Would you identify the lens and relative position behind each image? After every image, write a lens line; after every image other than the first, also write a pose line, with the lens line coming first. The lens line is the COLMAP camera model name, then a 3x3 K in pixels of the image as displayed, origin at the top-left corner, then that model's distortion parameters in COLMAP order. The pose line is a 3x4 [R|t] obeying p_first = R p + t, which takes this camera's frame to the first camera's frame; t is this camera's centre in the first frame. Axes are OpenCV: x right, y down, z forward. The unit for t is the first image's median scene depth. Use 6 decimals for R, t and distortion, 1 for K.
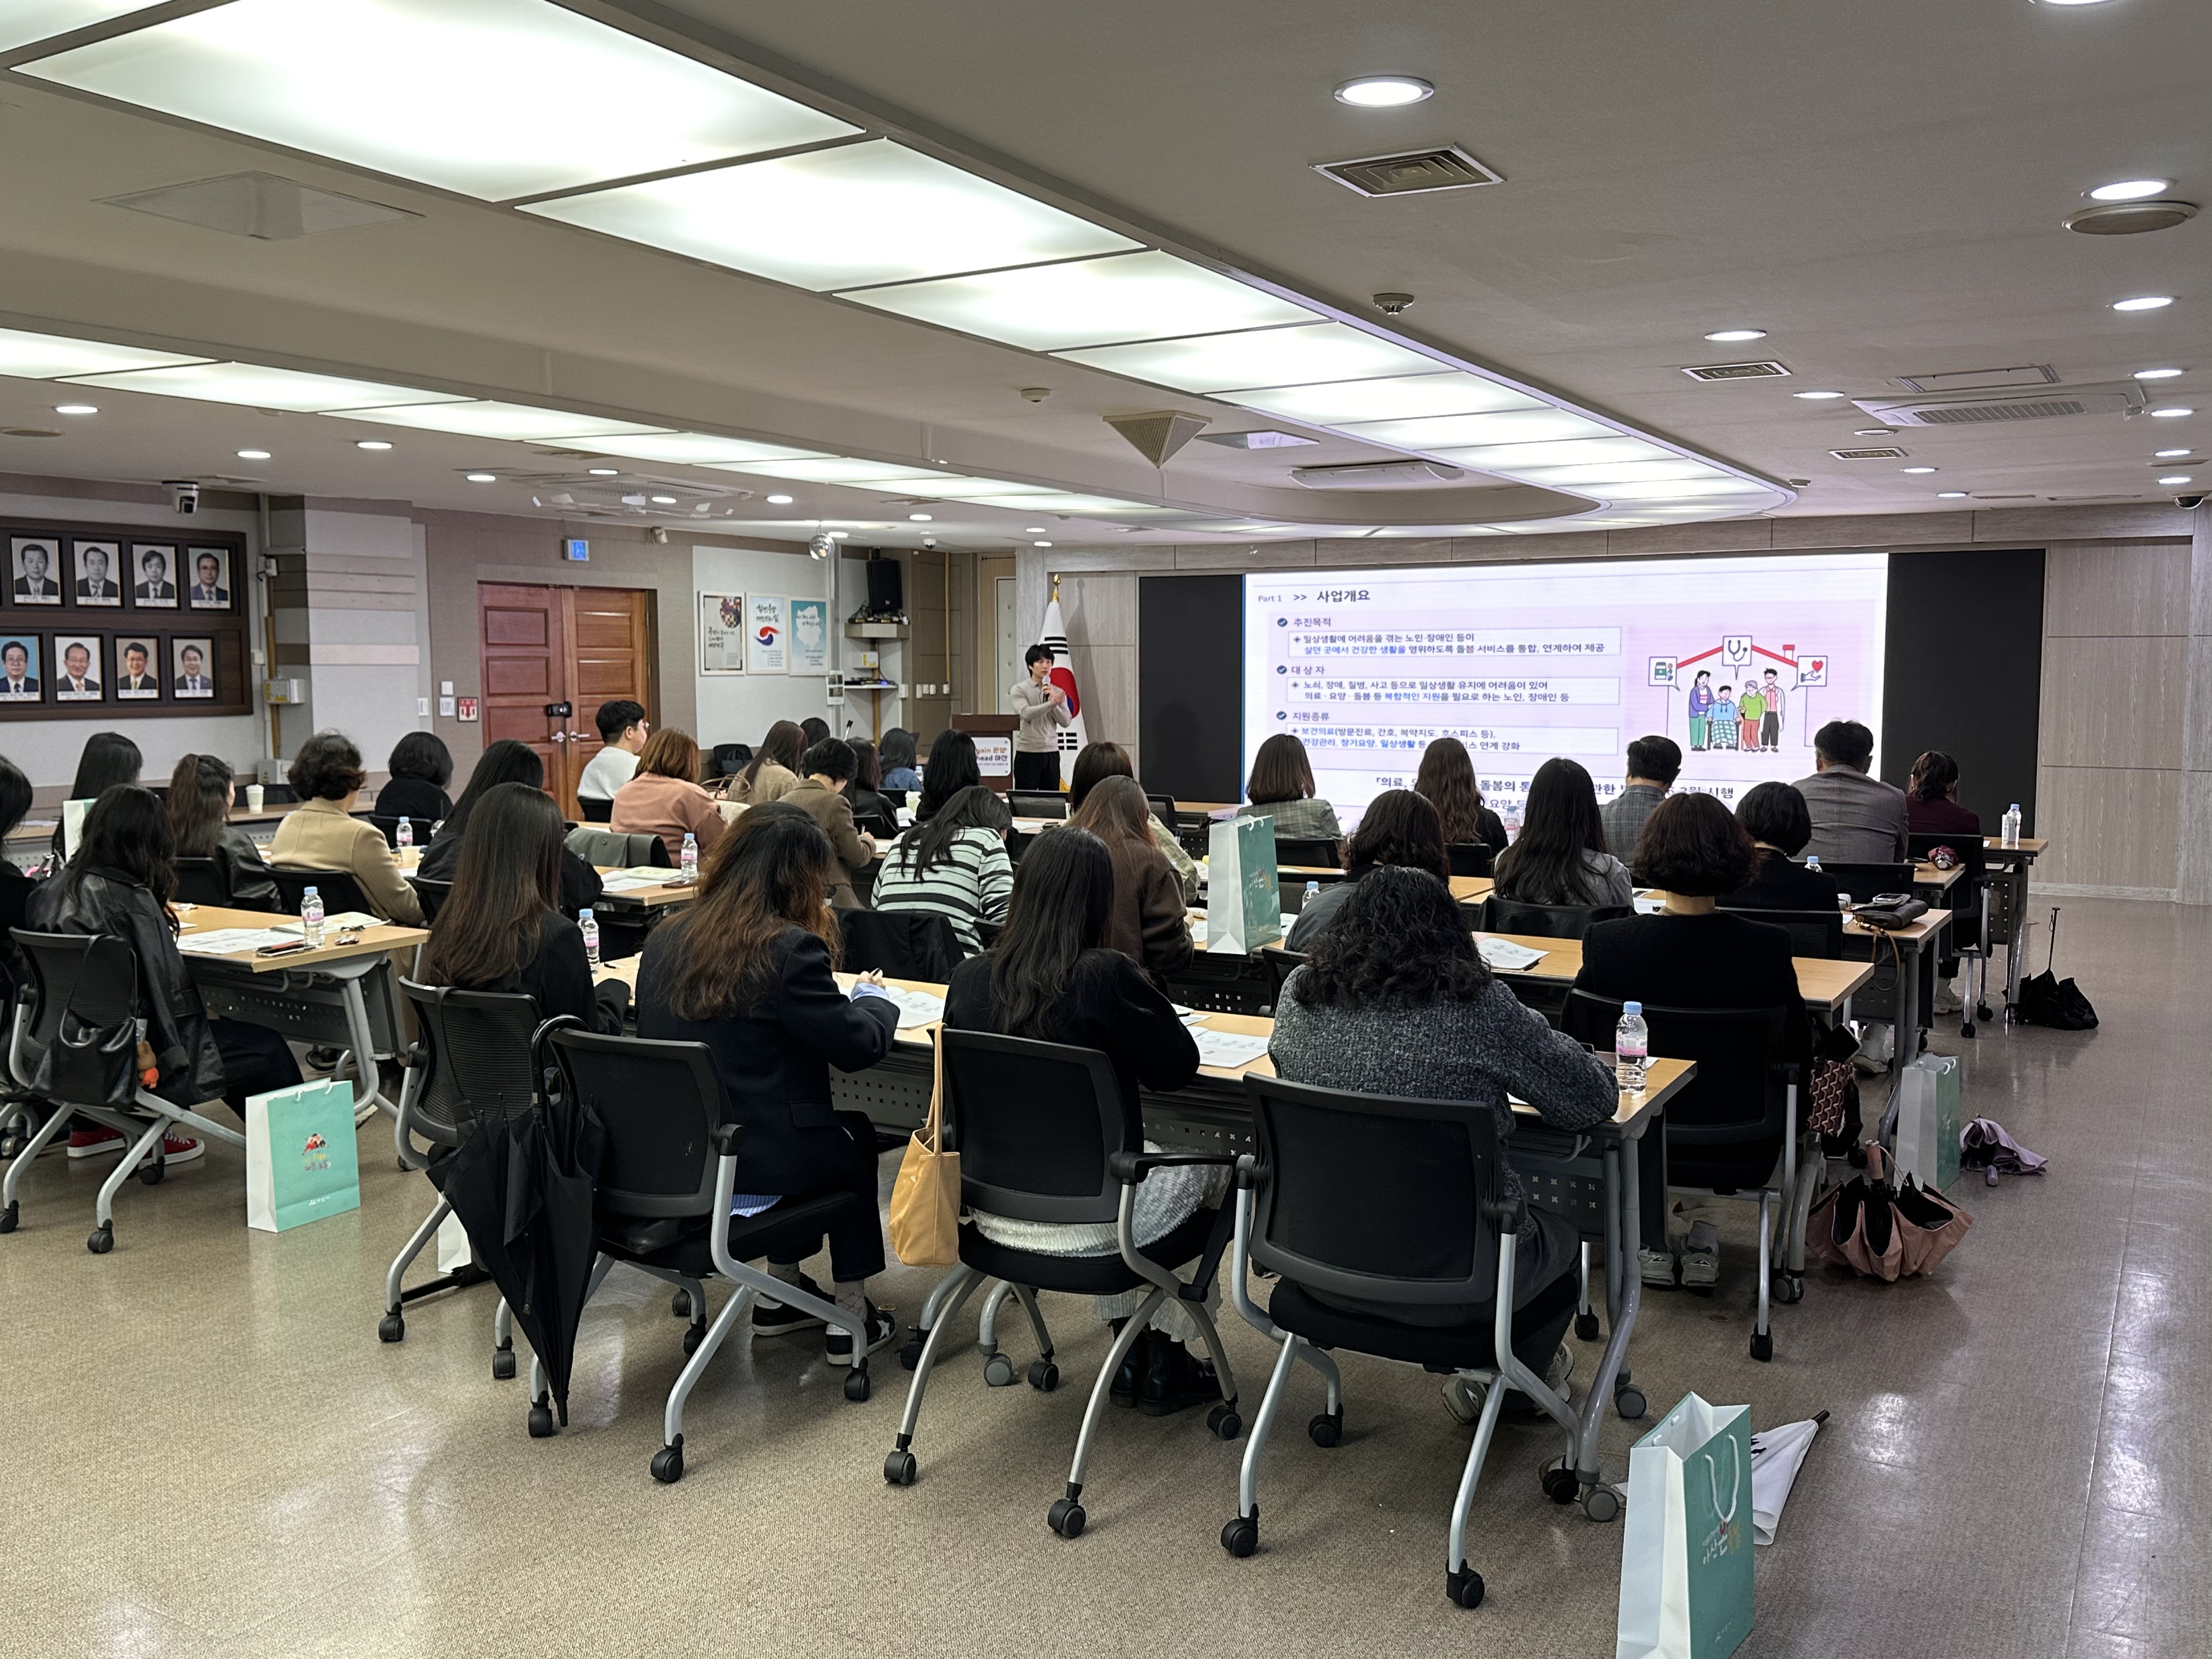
lens RADIAL K [[1841.4, 0, 1102.9], [0, 1841.4, 832.0], [0, 0, 1]] dist [0.005684, -0.019728]
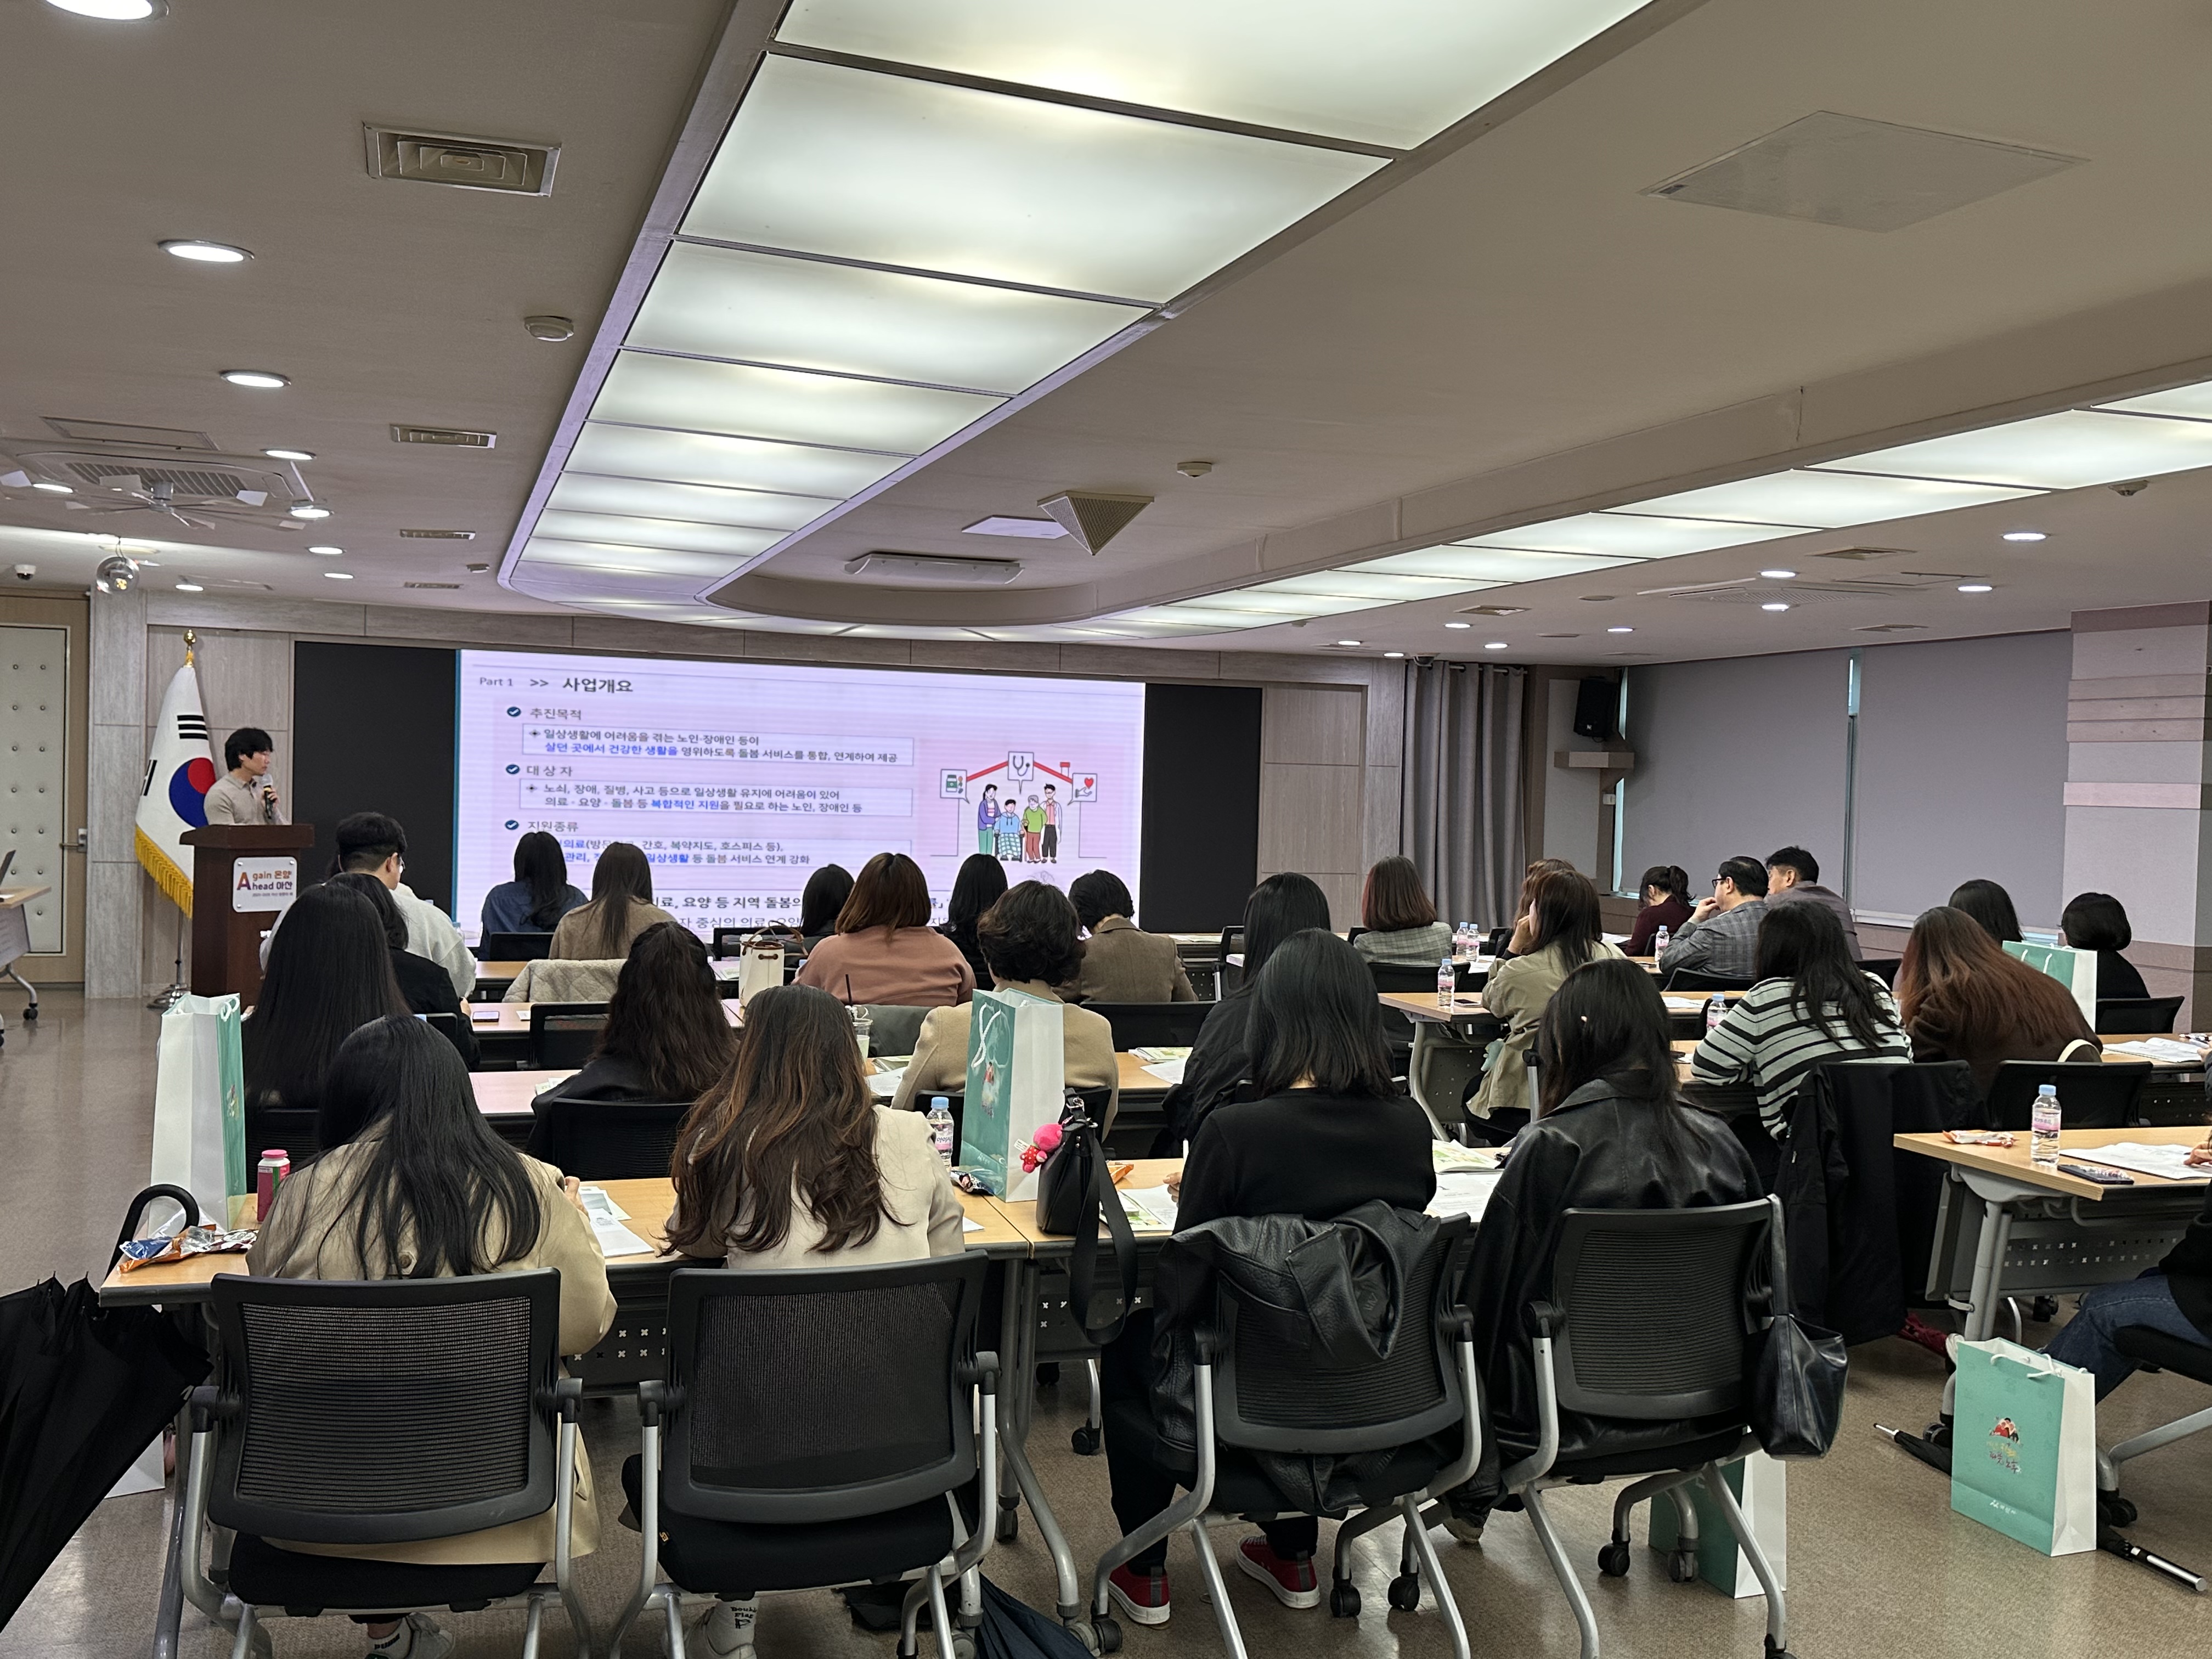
lens RADIAL K [[1942.7, 0, 1104.3], [0, 1942.7, 826.5], [0, 0, 1]] dist [0.027492, -0.003835]
pose [[0.635368, 0.002877, 0.772204, -0.432238], [0.038521, 0.998630, -0.035416, -0.022420], [-0.771248, 0.052248, 0.634387, 0.256473]]
